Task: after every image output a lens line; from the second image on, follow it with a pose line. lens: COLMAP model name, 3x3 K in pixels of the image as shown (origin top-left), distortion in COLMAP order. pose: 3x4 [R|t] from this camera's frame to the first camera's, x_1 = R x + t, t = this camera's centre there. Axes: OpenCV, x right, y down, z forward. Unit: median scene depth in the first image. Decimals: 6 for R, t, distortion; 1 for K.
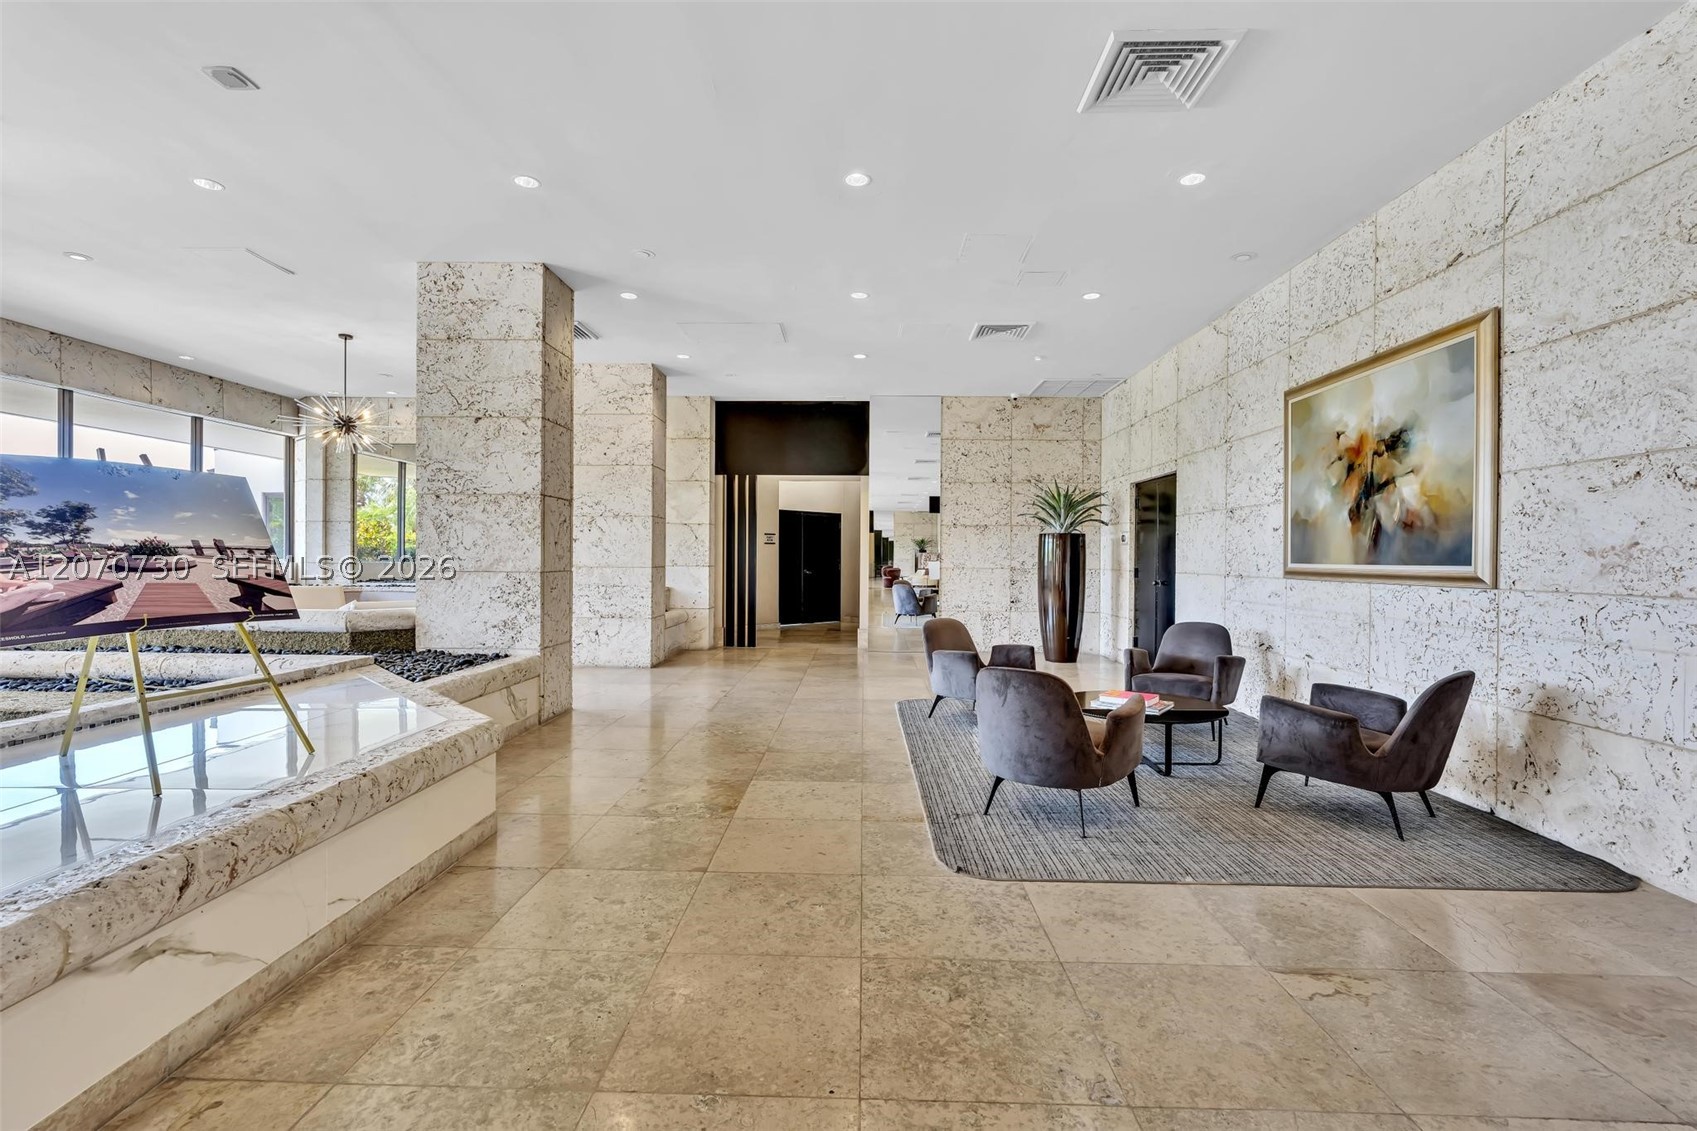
lens RADIAL K [[760.0, 0, 838.2], [0, 760.0, 558.5], [0, 0, 1]] dist [-0.004041, 0.000315]
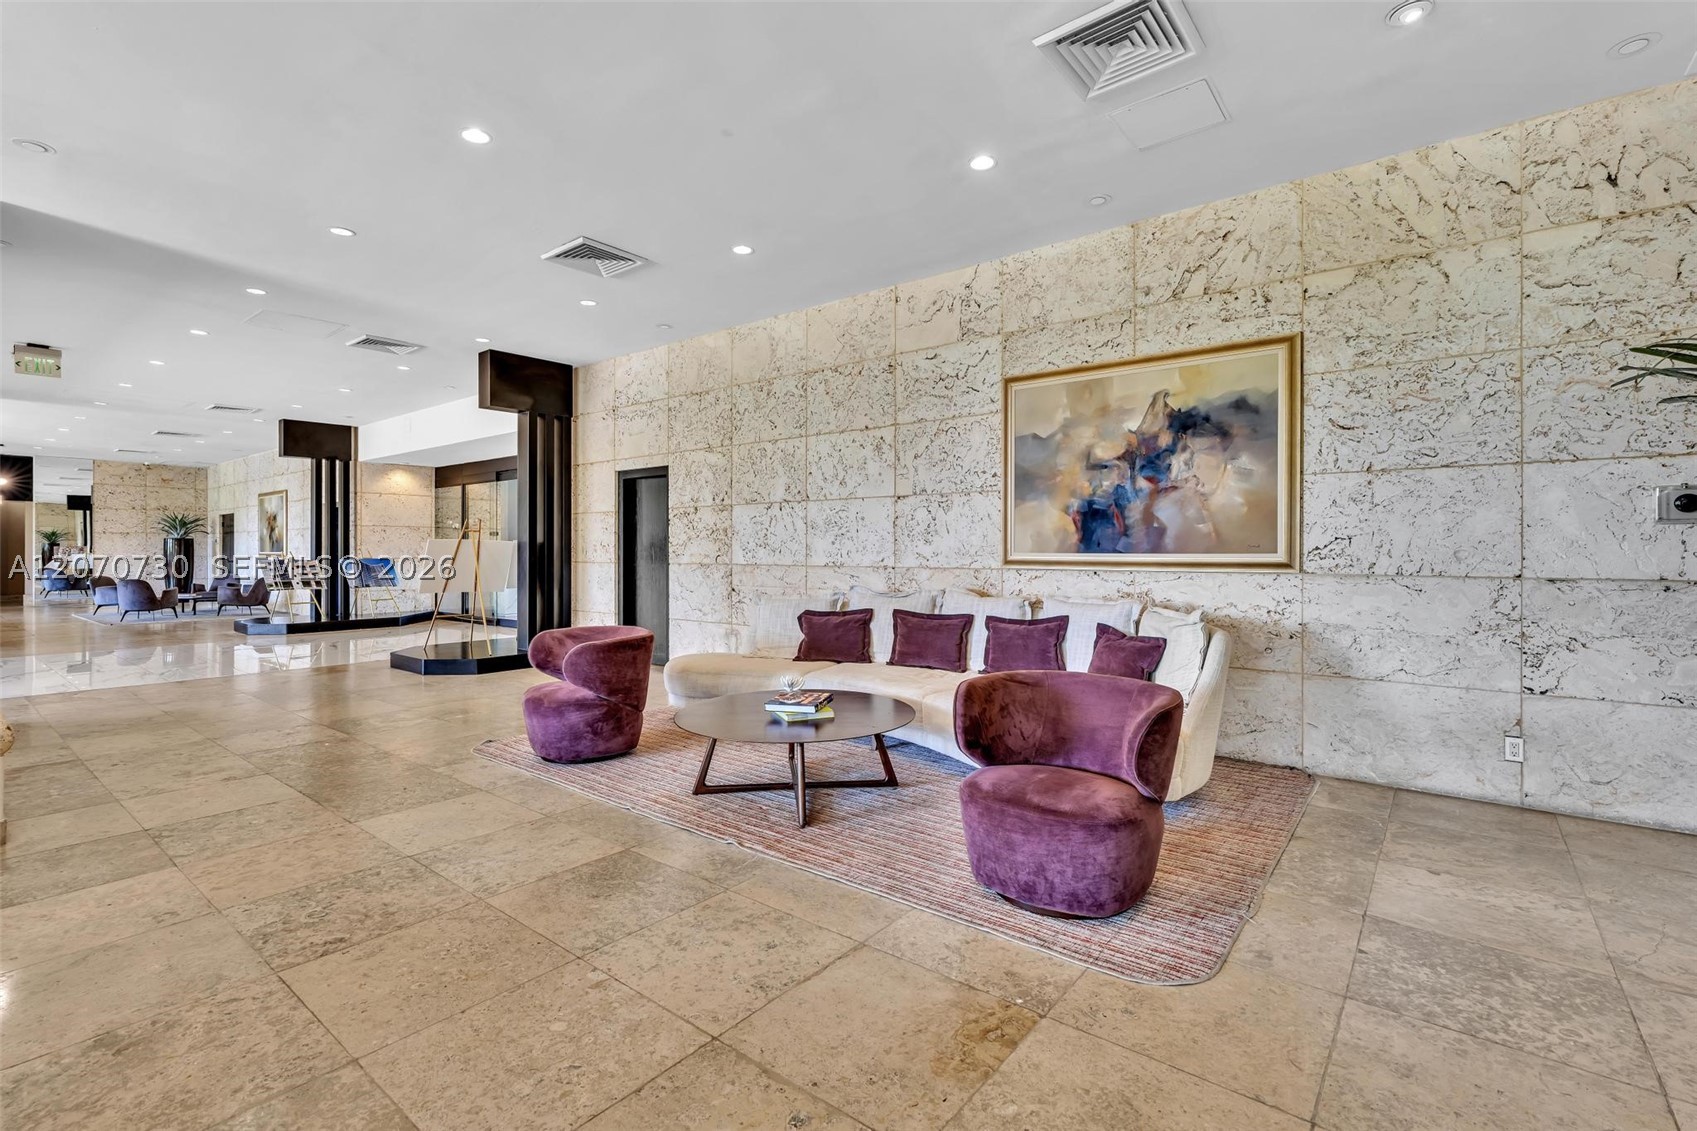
lens RADIAL K [[760.0, 0, 838.2], [0, 760.0, 558.5], [0, 0, 1]] dist [-0.004041, 0.000315]
pose [[0.599118, -0.010878, 0.800587, -0.242265], [0.002457, 0.999928, 0.011748, 0.001291], [-0.800657, -0.005071, 0.599101, -1.466219]]
